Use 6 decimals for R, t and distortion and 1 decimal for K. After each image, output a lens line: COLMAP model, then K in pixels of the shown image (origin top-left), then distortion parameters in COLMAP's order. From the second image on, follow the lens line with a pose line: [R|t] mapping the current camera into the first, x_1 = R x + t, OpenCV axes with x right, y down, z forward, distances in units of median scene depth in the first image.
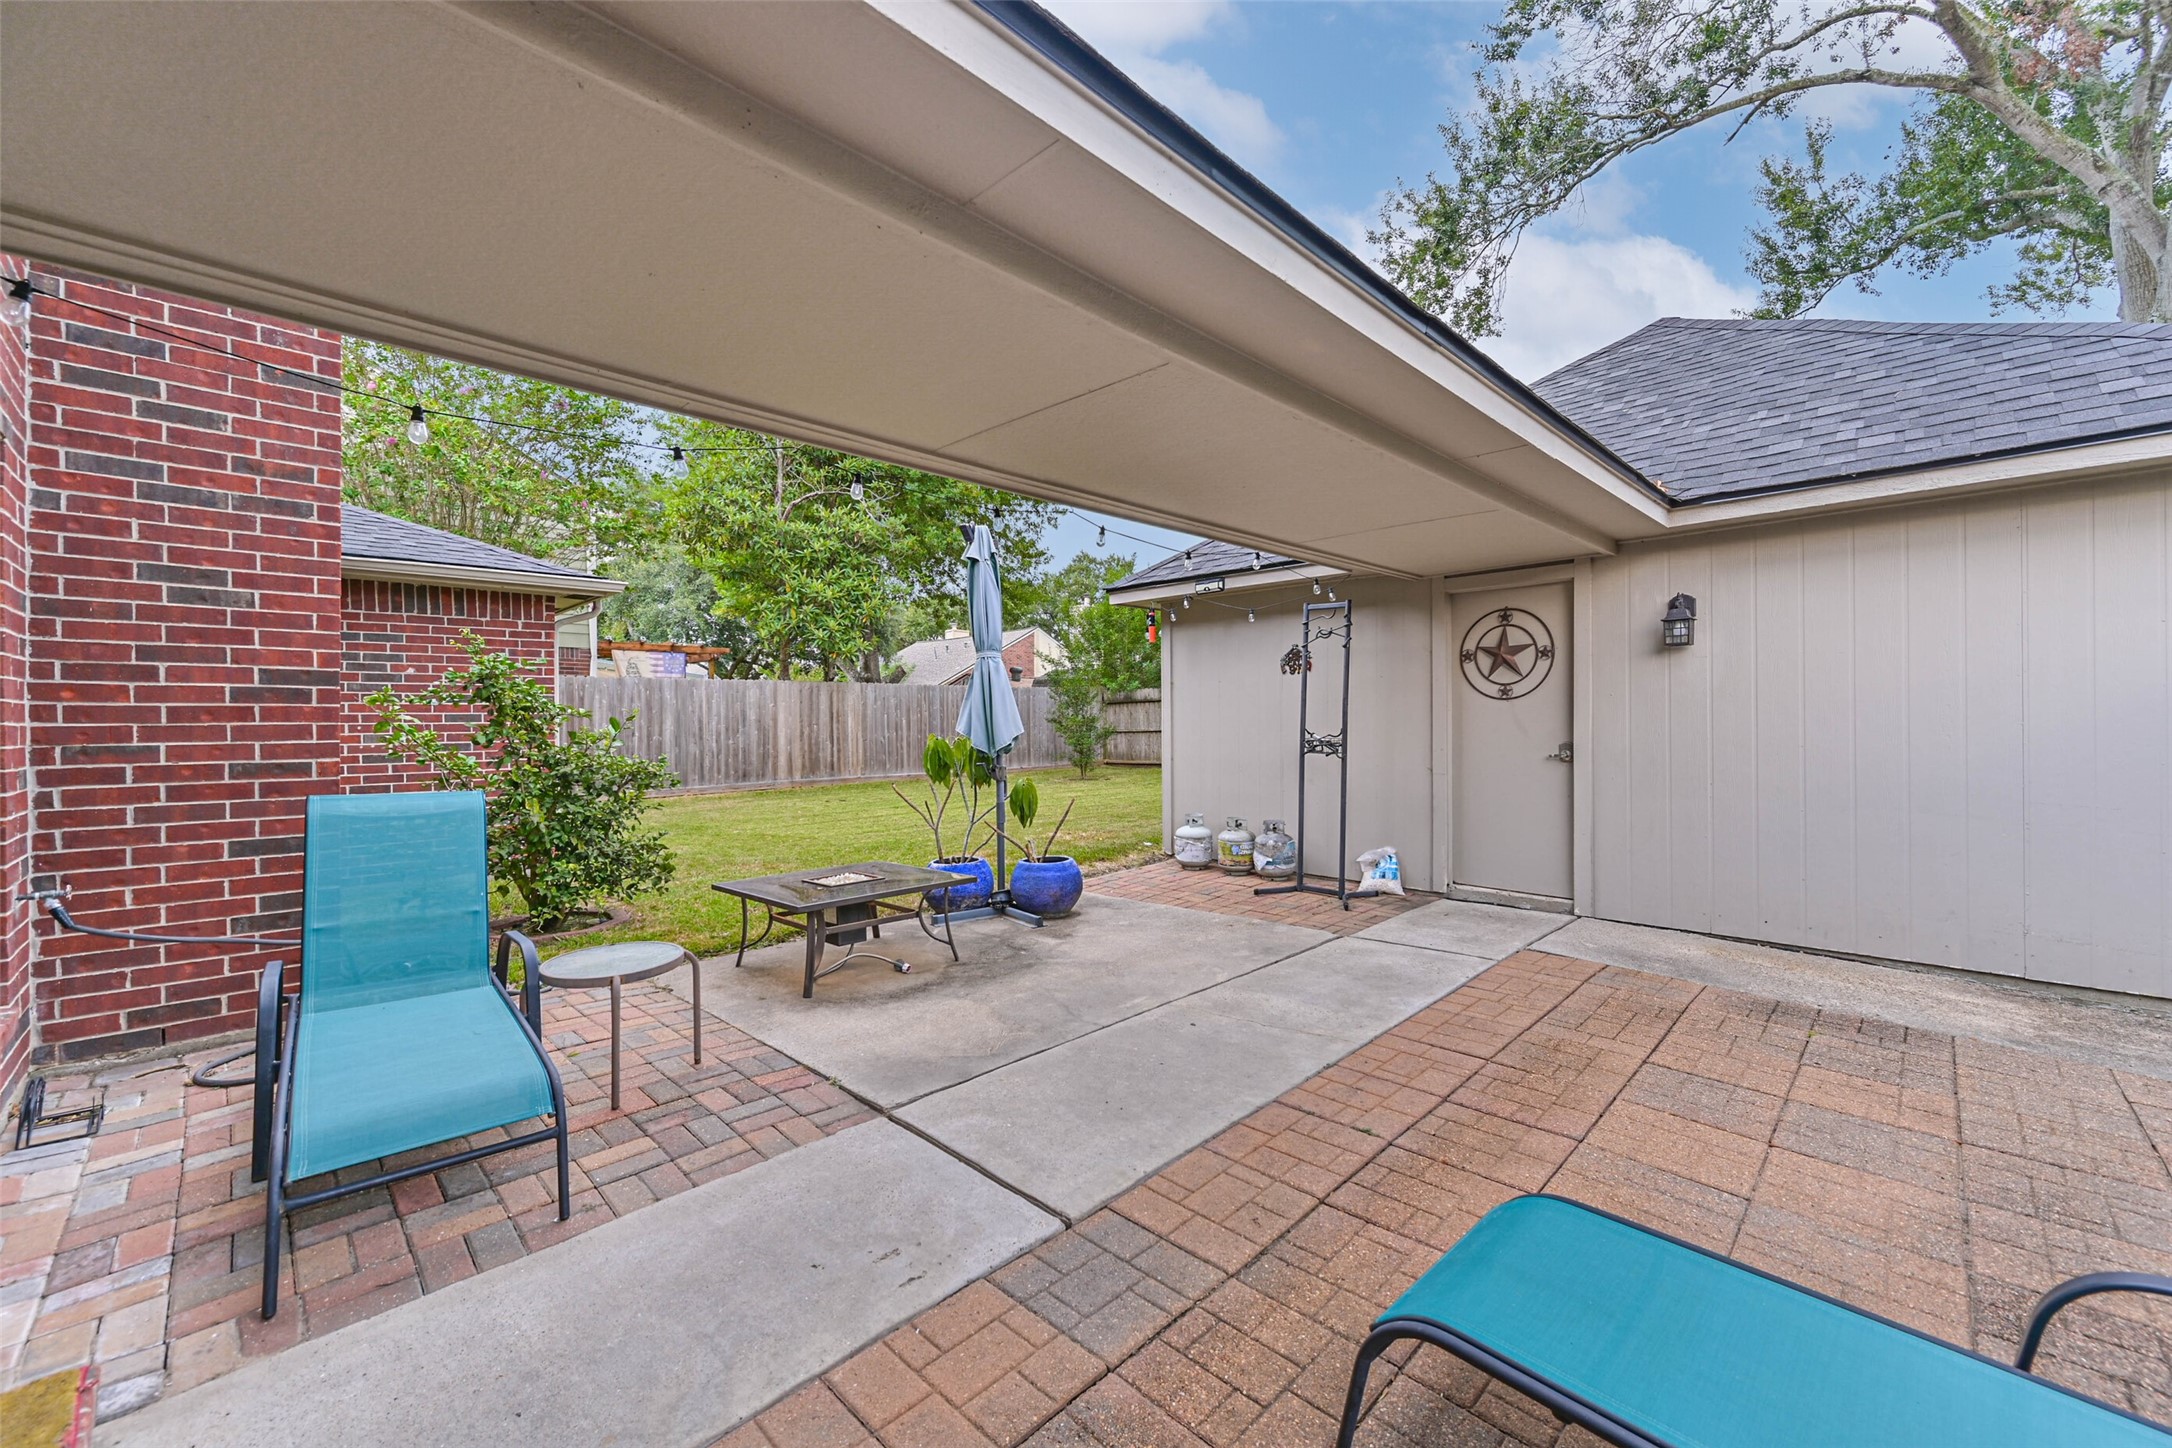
lens RADIAL K [[860.1, 0, 1096.2], [0, 860.1, 717.7], [0, 0, 1]] dist [0.018044, 0.000064]
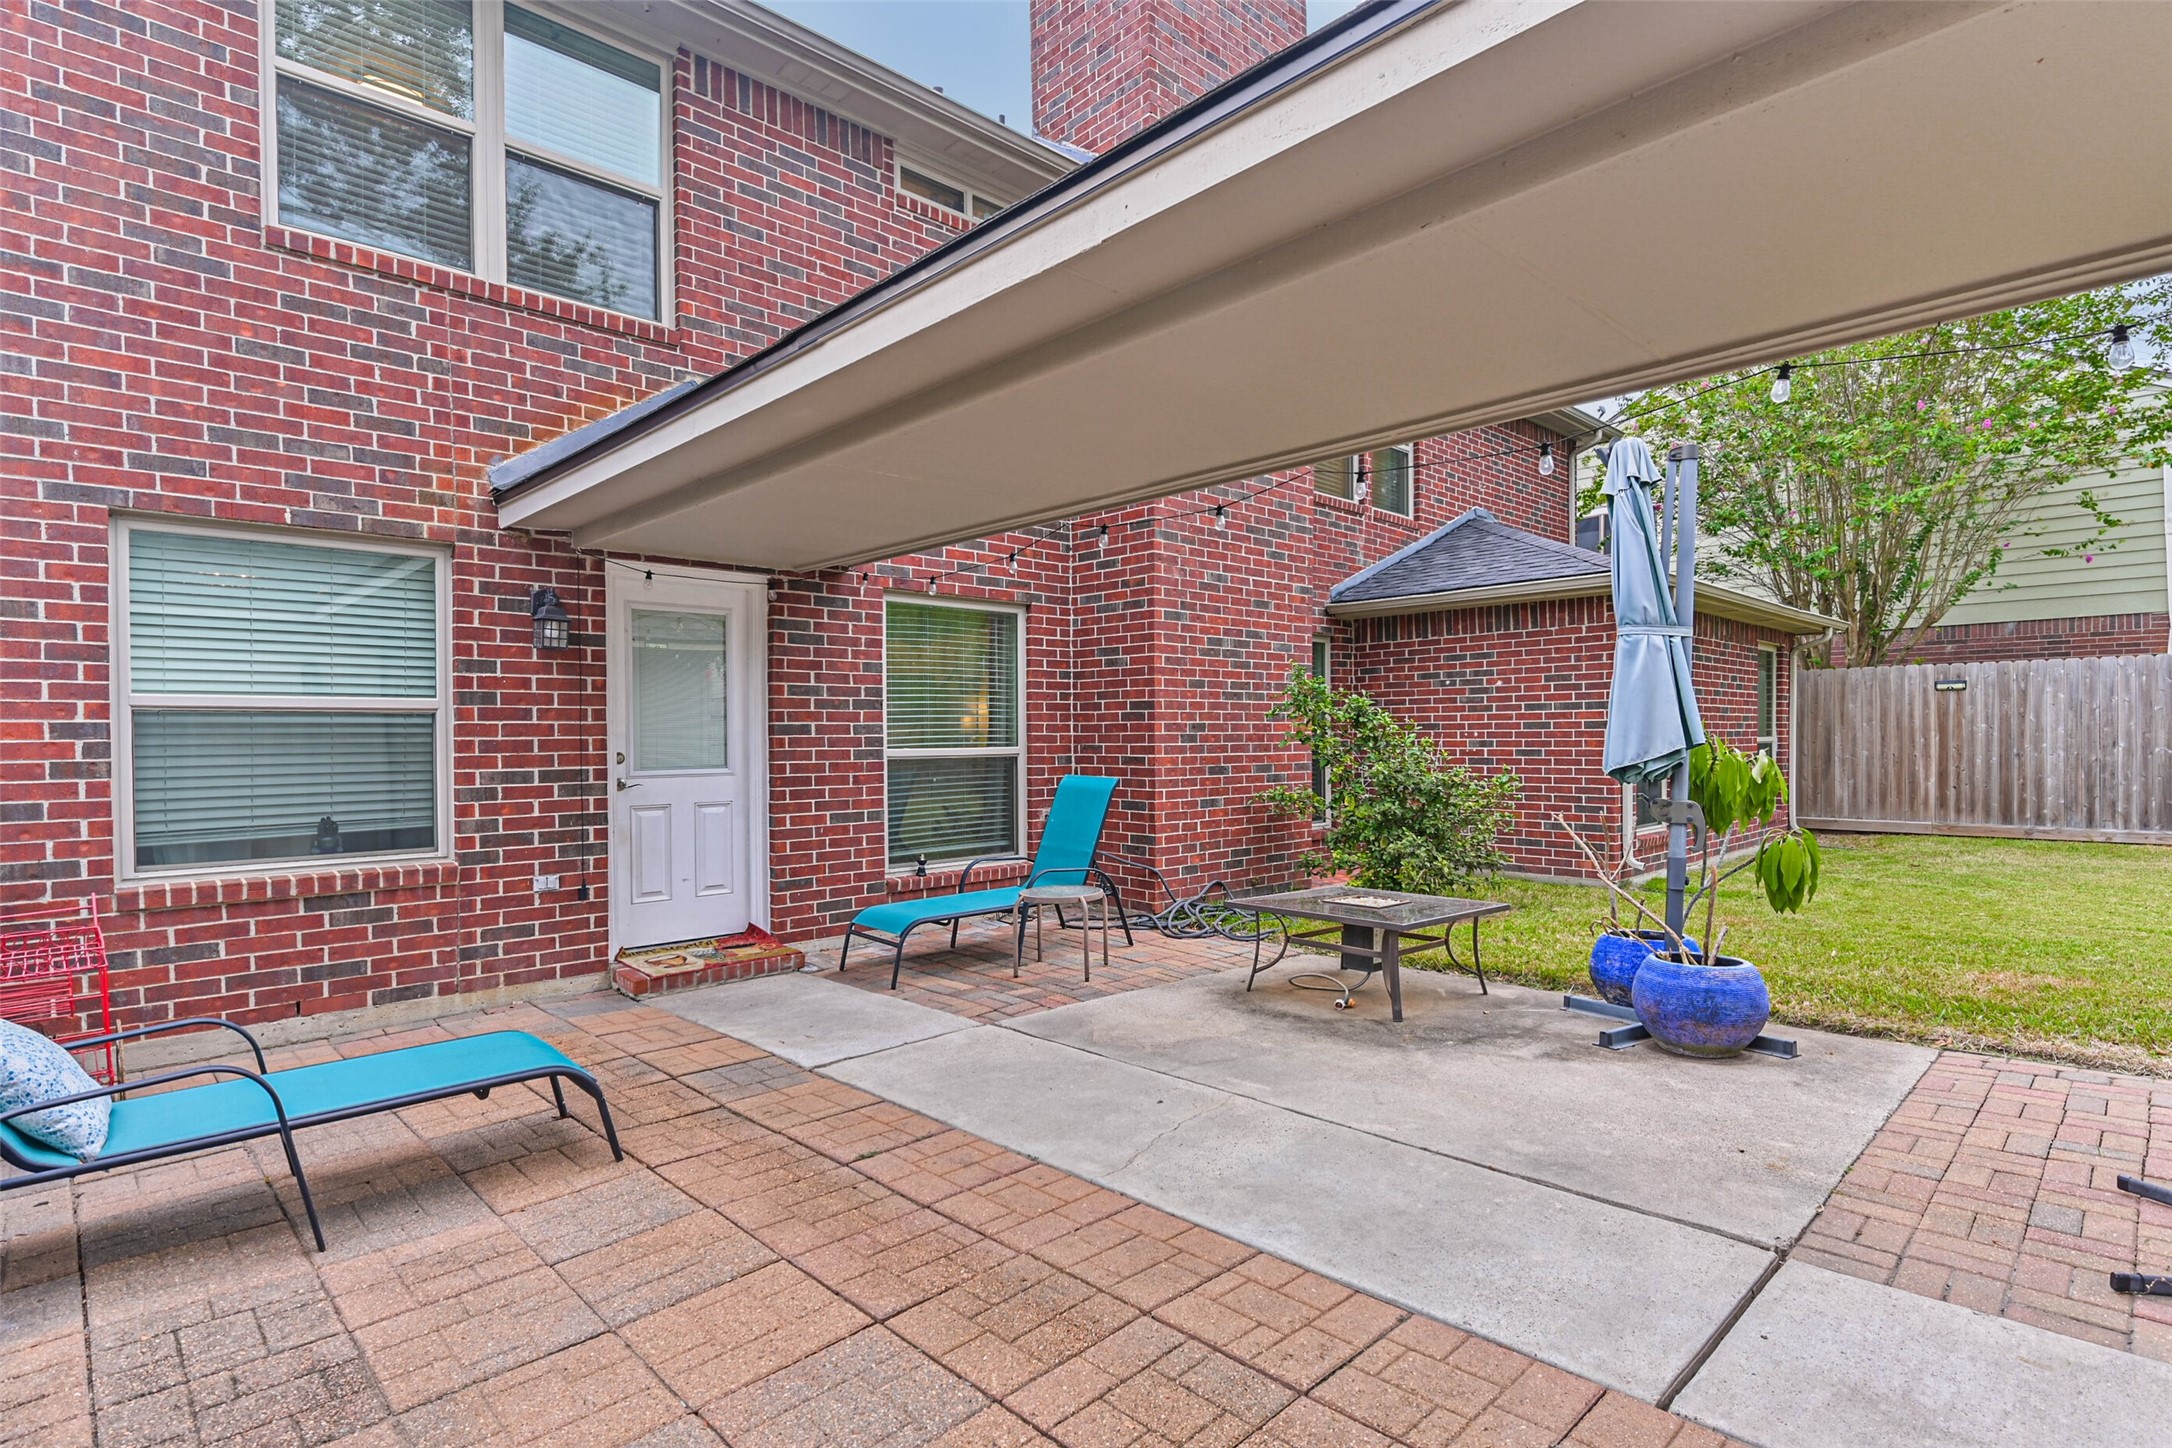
lens RADIAL K [[1072.1, 0, 1094.0], [0, 1072.1, 733.4], [0, 0, 1]] dist [0.001760, 0.000307]
pose [[-0.026119, 0.004056, -0.999651, 1.006241], [0.010417, 0.999939, 0.003785, -0.000202], [0.999605, -0.010314, -0.026159, 0.858345]]
